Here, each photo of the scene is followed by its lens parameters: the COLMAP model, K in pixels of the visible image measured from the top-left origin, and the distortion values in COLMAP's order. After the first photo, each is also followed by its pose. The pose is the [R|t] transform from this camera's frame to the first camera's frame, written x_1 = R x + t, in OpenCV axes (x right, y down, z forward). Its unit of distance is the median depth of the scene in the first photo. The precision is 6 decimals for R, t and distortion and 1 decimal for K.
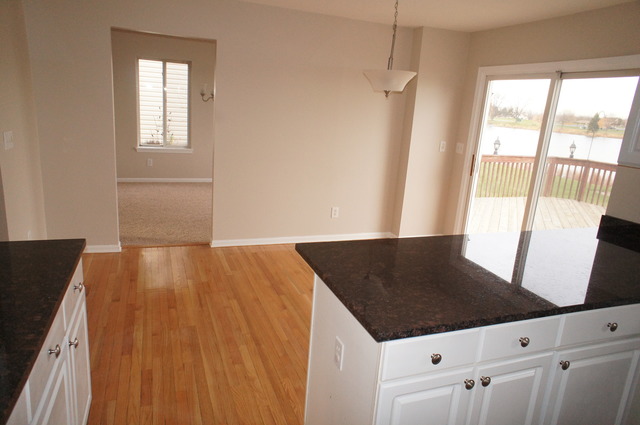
lens RADIAL K [[424.5, 0, 321.1], [0, 424.5, 211.0], [0, 0, 1]] dist [0.002387, 0.000996]
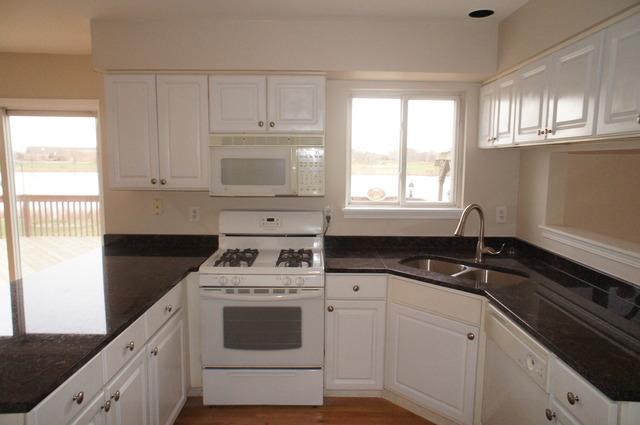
lens RADIAL K [[424.5, 0, 321.1], [0, 424.5, 211.0], [0, 0, 1]] dist [0.002387, 0.000996]
pose [[0.353647, -0.177123, 0.918456, -0.155211], [0.246691, 0.964805, 0.091074, -0.010521], [-0.902262, 0.194367, 0.384896, 0.011658]]
